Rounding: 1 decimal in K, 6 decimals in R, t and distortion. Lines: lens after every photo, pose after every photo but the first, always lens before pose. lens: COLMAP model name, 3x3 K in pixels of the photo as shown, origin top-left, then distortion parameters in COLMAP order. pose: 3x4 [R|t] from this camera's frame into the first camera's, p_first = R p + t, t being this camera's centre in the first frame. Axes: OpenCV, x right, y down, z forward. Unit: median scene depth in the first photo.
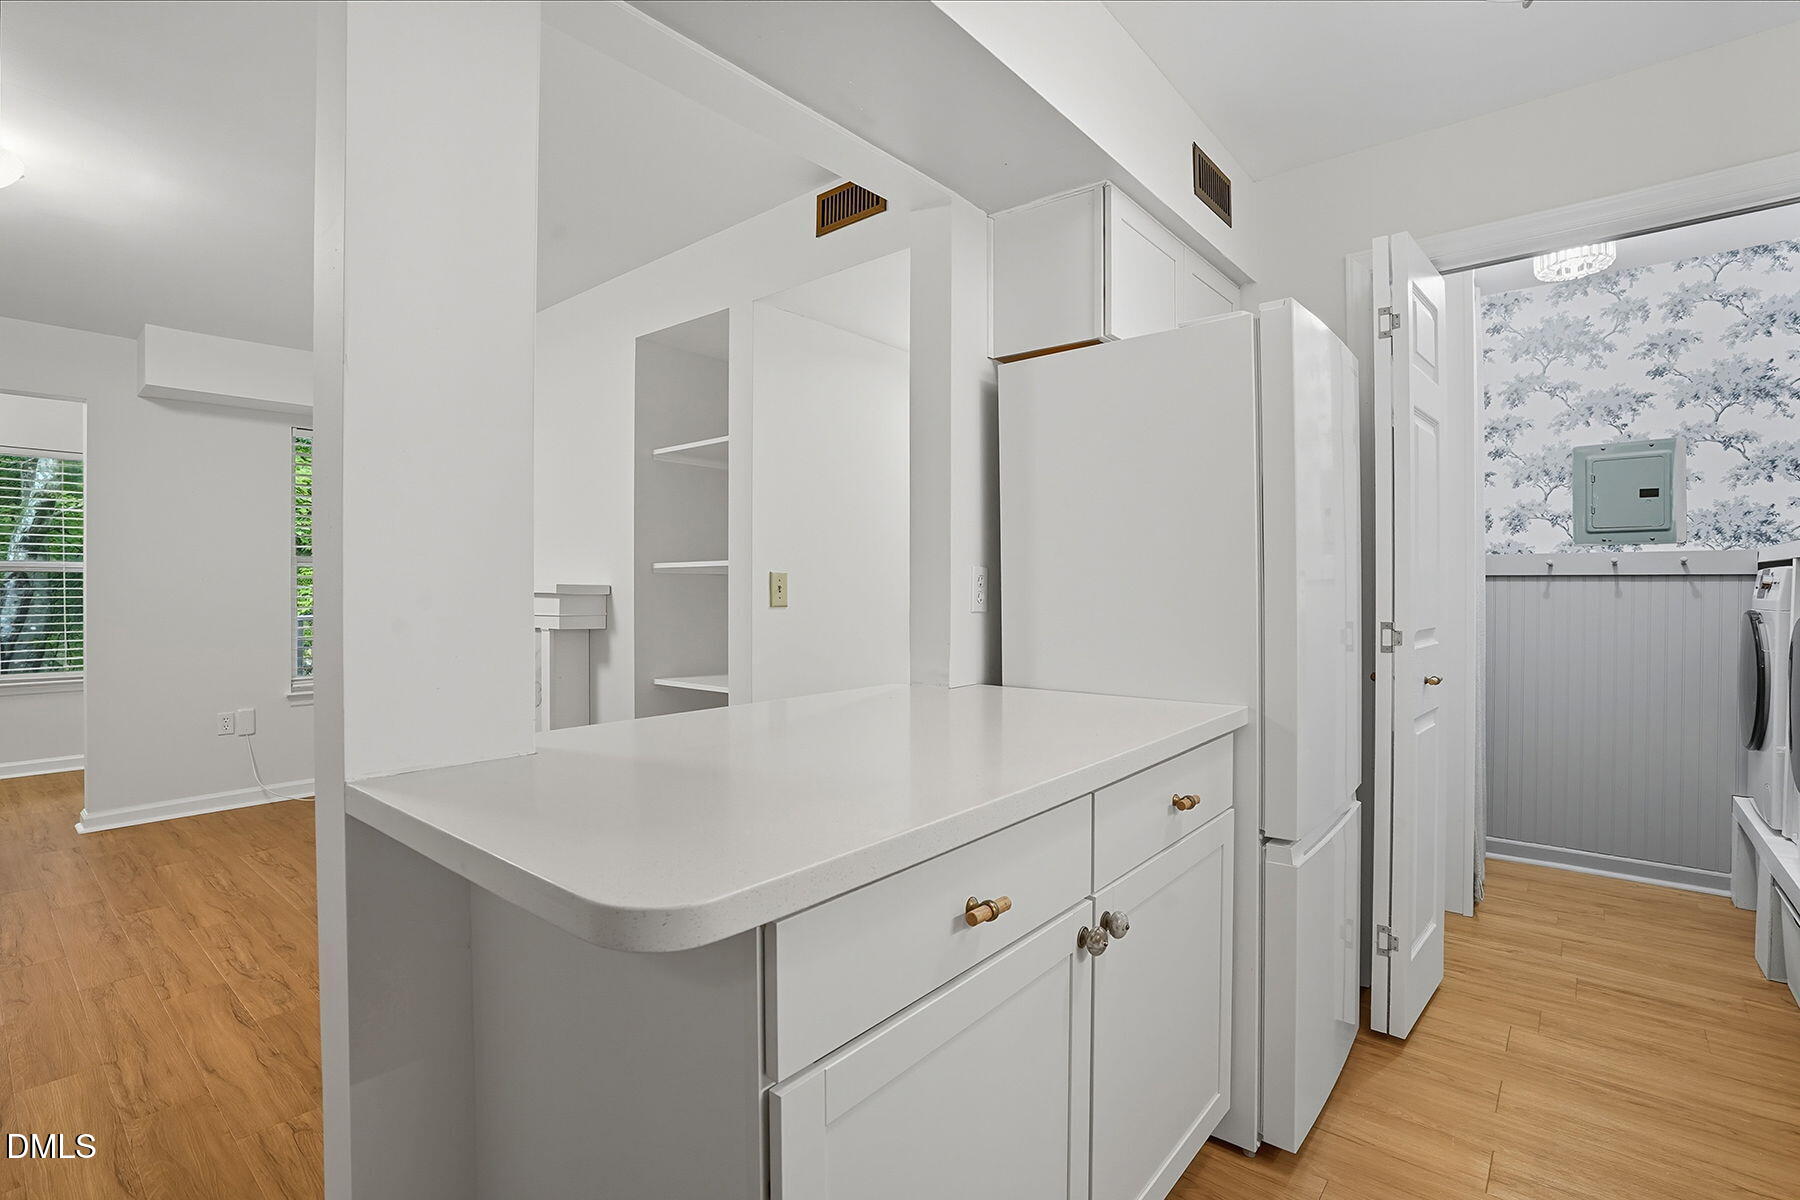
lens RADIAL K [[832.1, 0, 892.1], [0, 832.1, 593.6], [0, 0, 1]] dist [-0.052132, 0.017330]
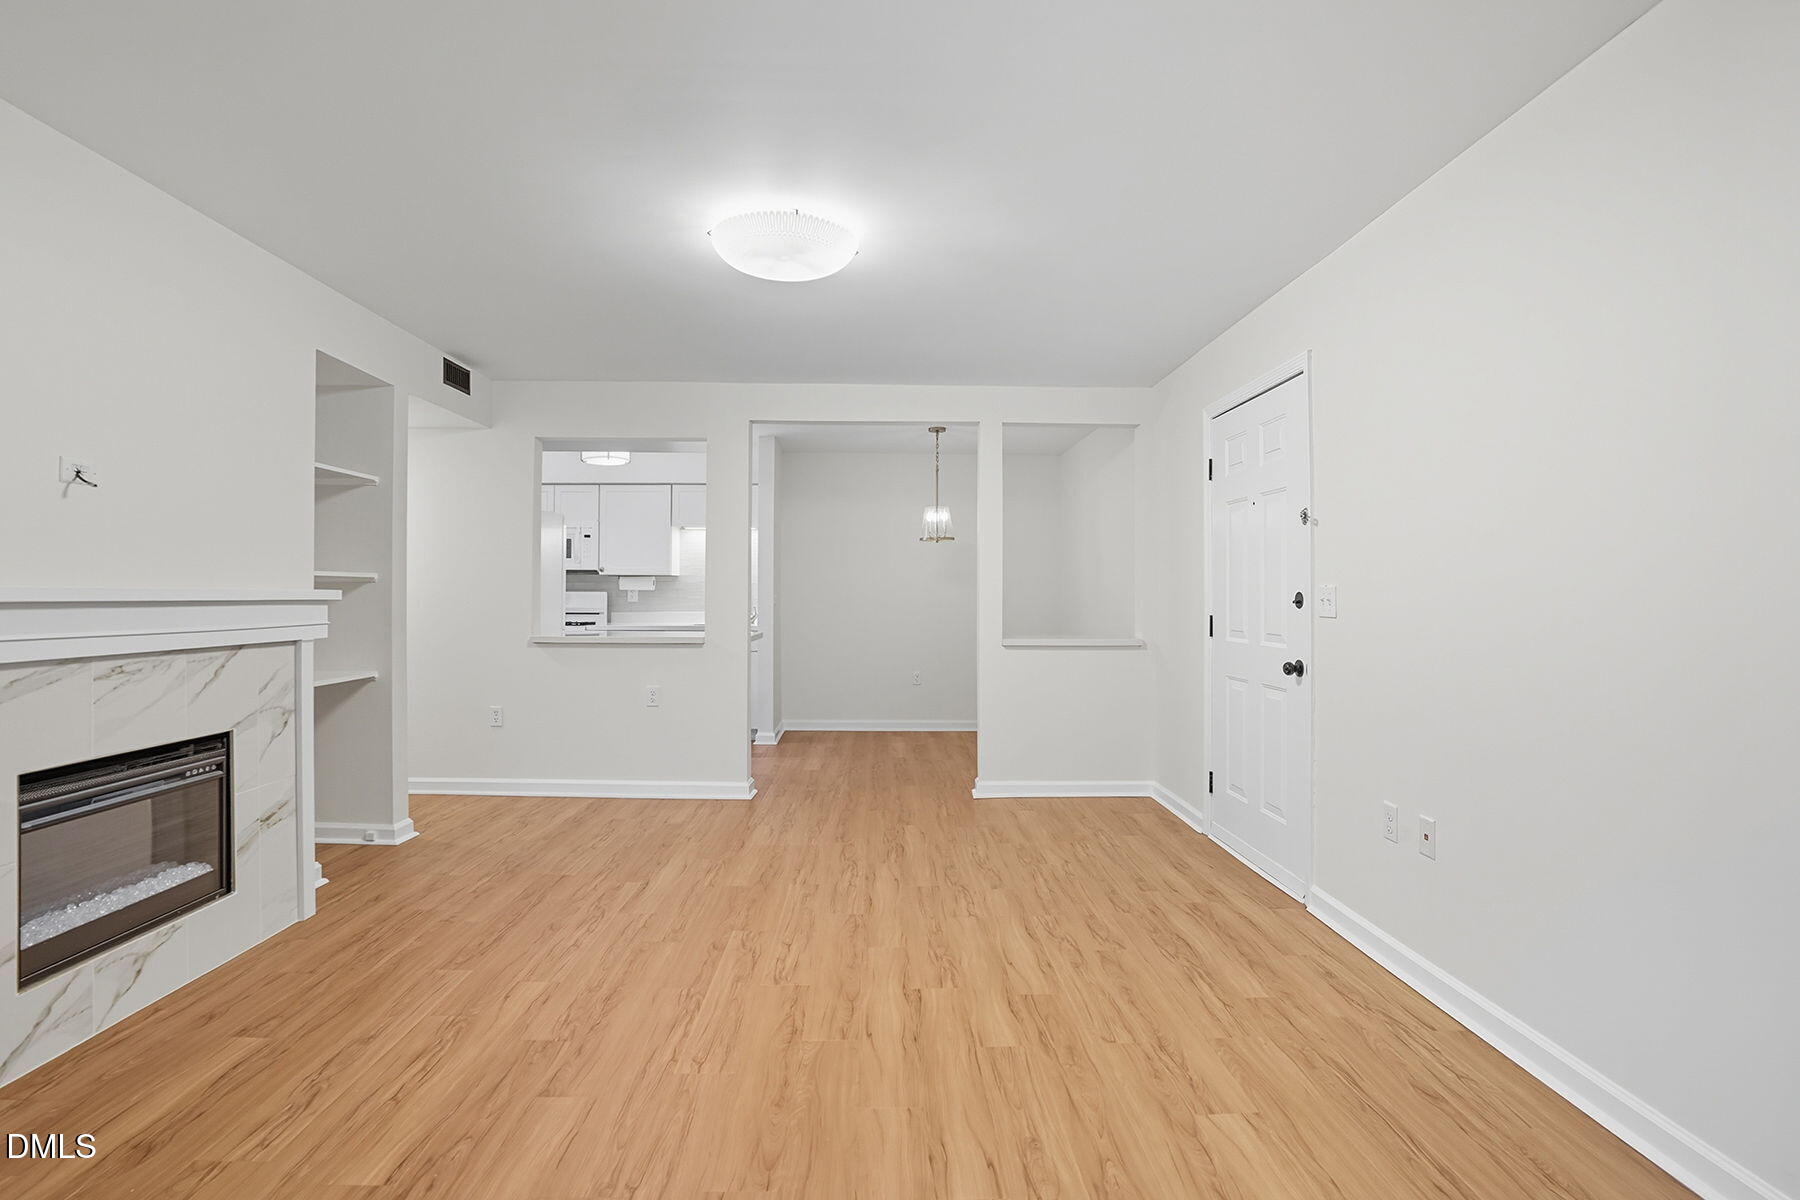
lens RADIAL K [[855.5, 0, 893.2], [0, 855.5, 586.5], [0, 0, 1]] dist [-0.061337, 0.024127]
pose [[-0.661877, 0.006388, 0.749585, -1.571613], [0.001624, 0.999974, -0.007087, -0.008476], [-0.749611, -0.003474, -0.661870, 1.161901]]
